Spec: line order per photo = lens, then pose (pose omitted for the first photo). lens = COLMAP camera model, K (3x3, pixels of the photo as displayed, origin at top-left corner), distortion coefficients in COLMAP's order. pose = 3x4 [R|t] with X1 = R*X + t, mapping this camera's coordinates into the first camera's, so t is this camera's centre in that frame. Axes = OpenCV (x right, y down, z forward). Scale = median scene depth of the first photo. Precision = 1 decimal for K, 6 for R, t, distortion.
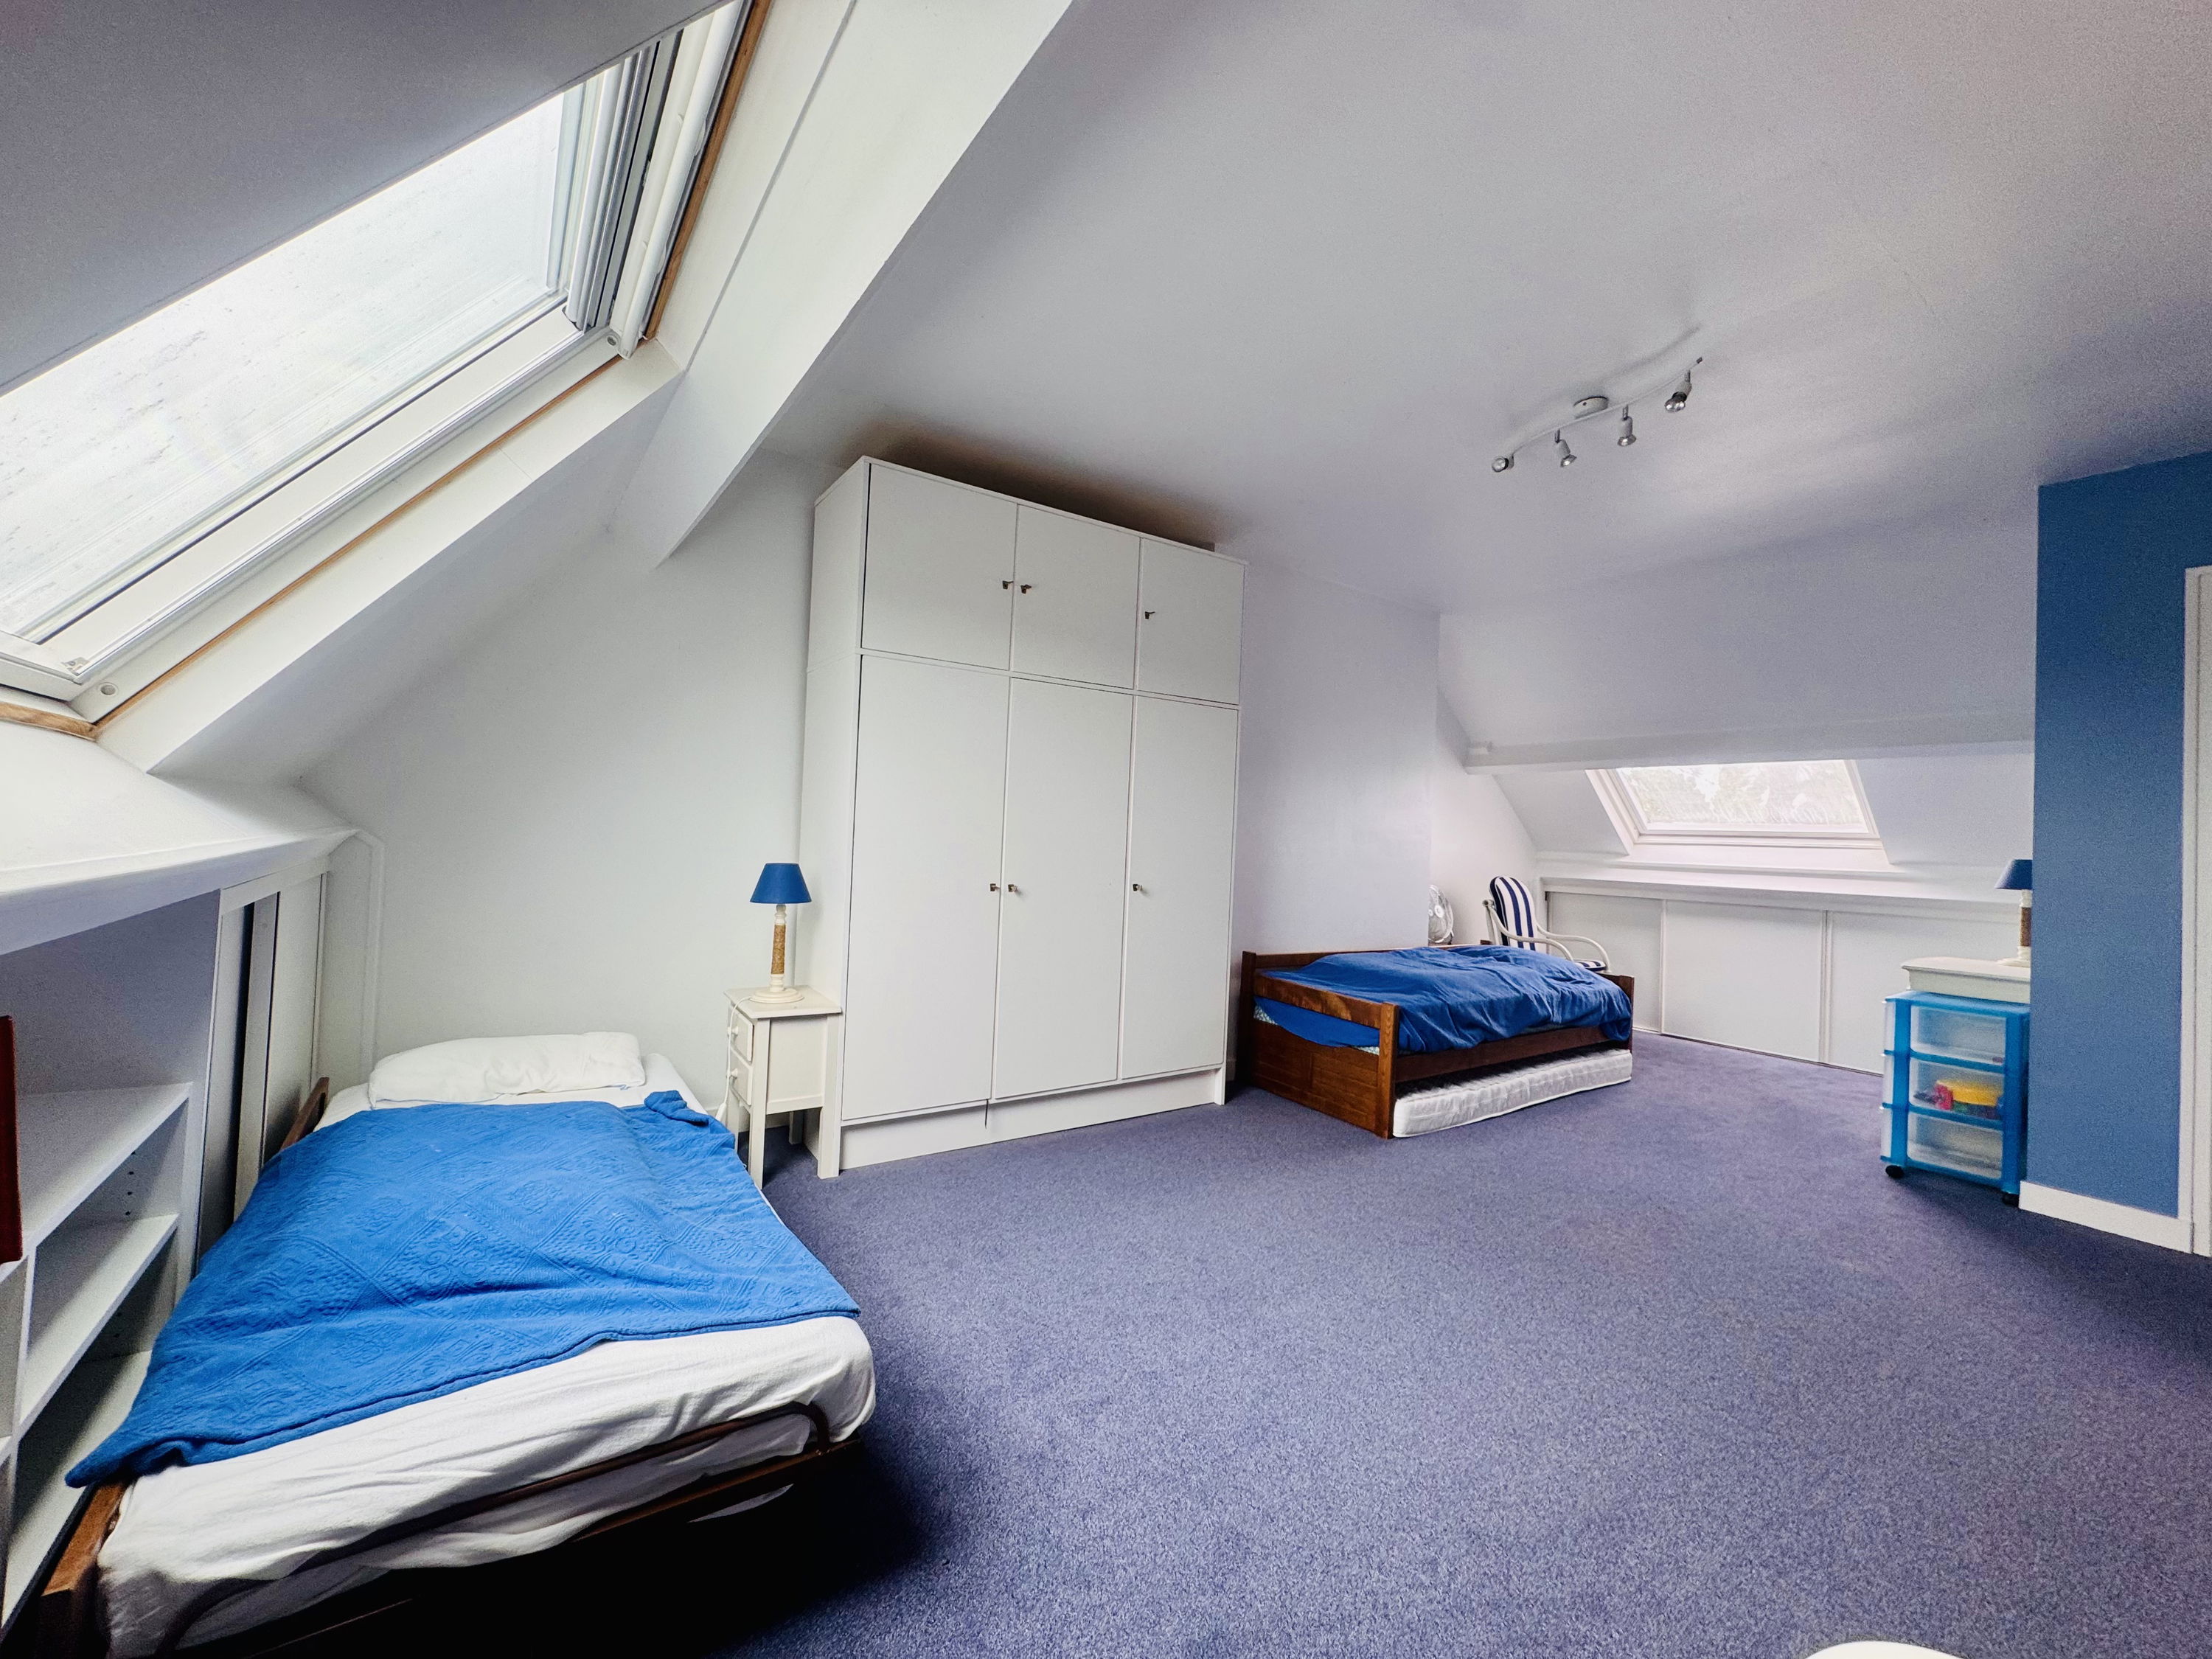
lens RADIAL K [[878.7, 0, 1102.5], [0, 878.7, 832.2], [0, 0, 1]] dist [-0.002973, 0.000255]
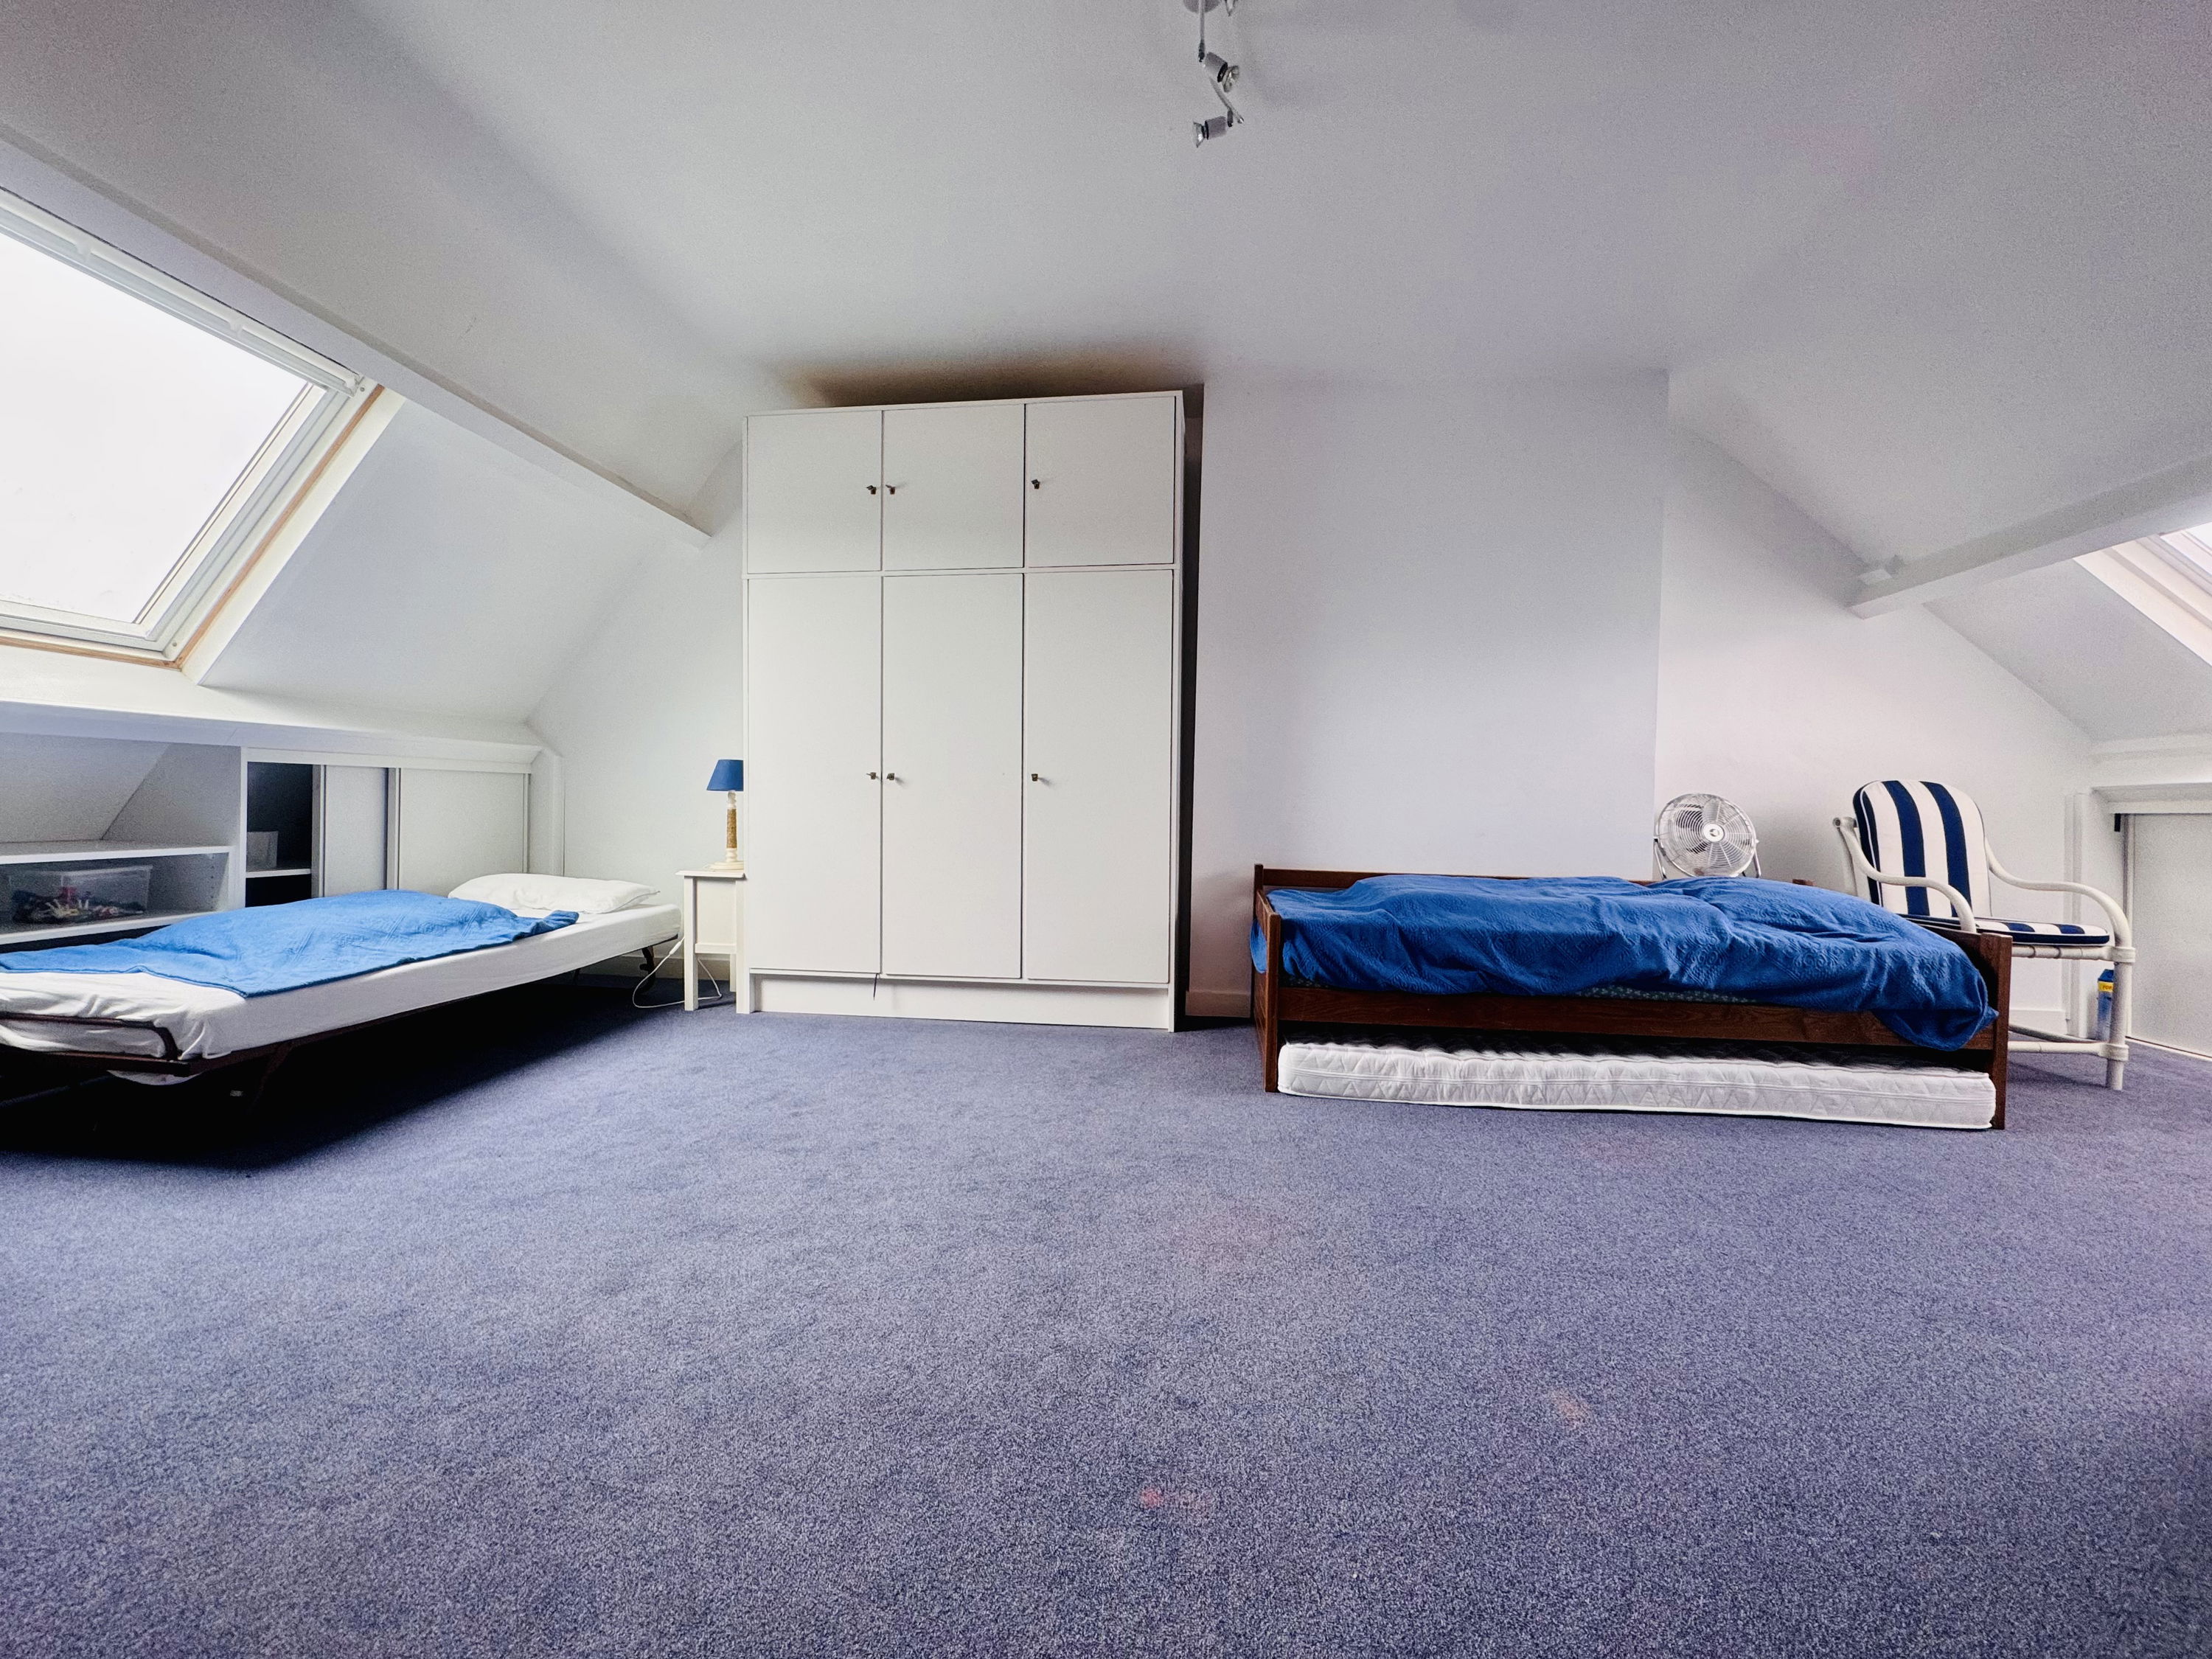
lens RADIAL K [[878.7, 0, 1101.3], [0, 878.7, 833.9], [0, 0, 1]] dist [-0.002973, 0.000255]
pose [[0.755631, -0.008731, -0.654939, 0.777800], [0.018288, 0.999803, 0.007772, 0.129064], [0.654742, -0.017851, 0.755642, 0.367101]]
